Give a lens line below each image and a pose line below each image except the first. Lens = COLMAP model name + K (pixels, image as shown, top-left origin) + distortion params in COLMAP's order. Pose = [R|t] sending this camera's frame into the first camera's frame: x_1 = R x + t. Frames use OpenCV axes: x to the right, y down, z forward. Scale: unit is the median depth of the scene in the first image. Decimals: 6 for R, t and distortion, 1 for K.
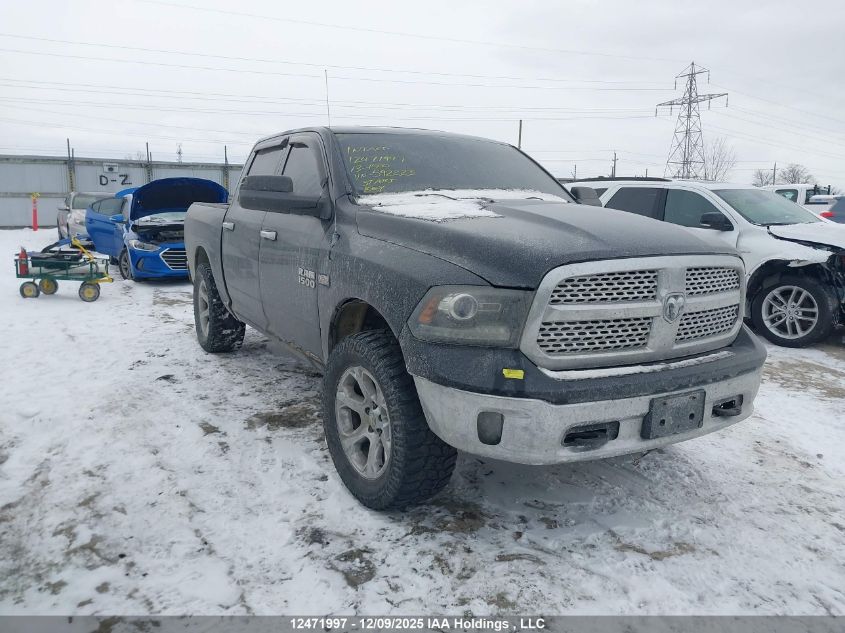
lens RADIAL K [[648.2, 0, 430.7], [0, 648.2, 315.6], [0, 0, 1]] dist [0.042935, -0.040200]
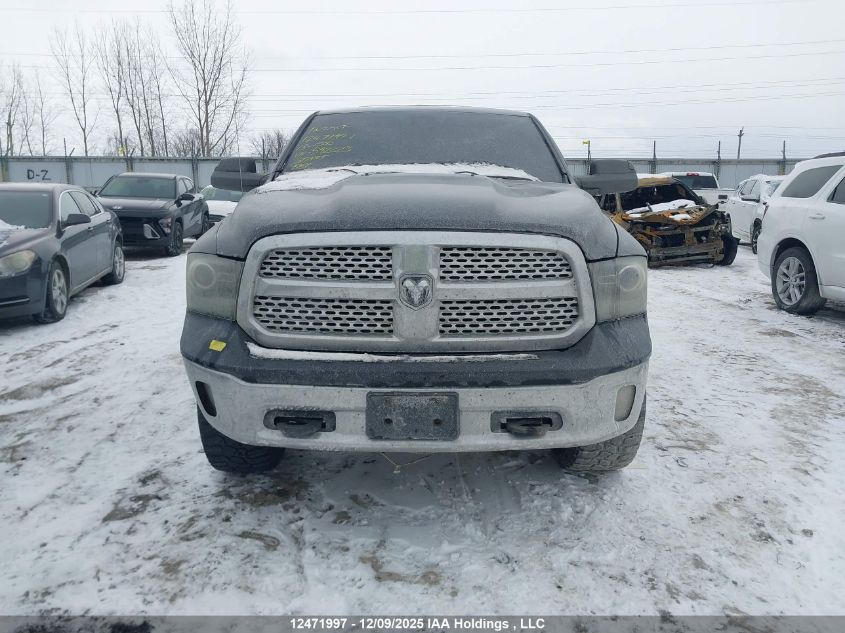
lens RADIAL K [[654.0, 0, 429.2], [0, 654.0, 310.4], [0, 0, 1]] dist [0.049155, -0.069232]
pose [[0.866925, 0.078302, -0.492250, 0.803193], [-0.077511, 0.996748, 0.022044, -0.008008], [0.492375, 0.019045, 0.870175, 0.262448]]
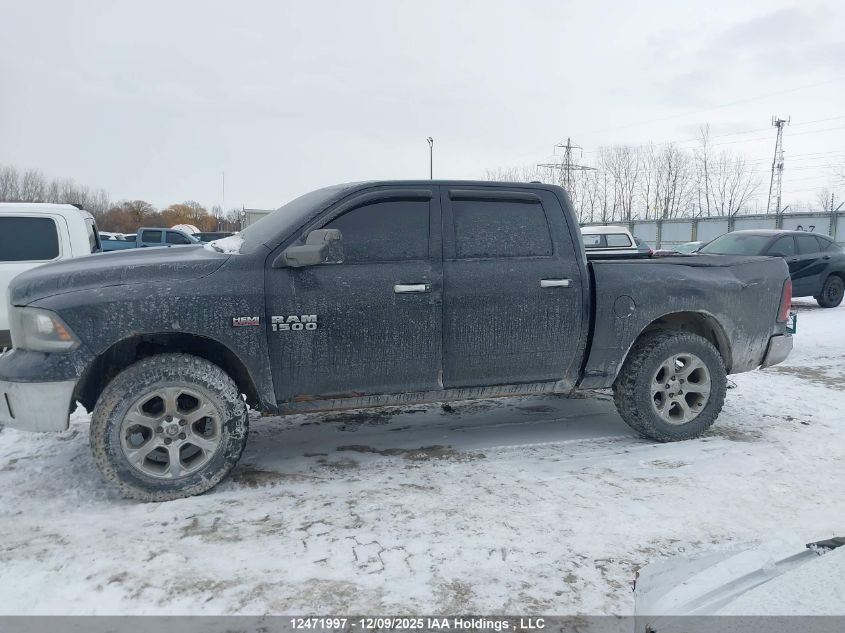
lens RADIAL K [[654.0, 0, 429.2], [0, 654.0, 310.4], [0, 0, 1]] dist [0.049155, -0.069232]
pose [[-0.173250, 0.089490, -0.980804, 1.724064], [-0.176885, 0.976843, 0.120374, -0.370046], [0.968863, 0.194345, -0.153408, 2.147016]]
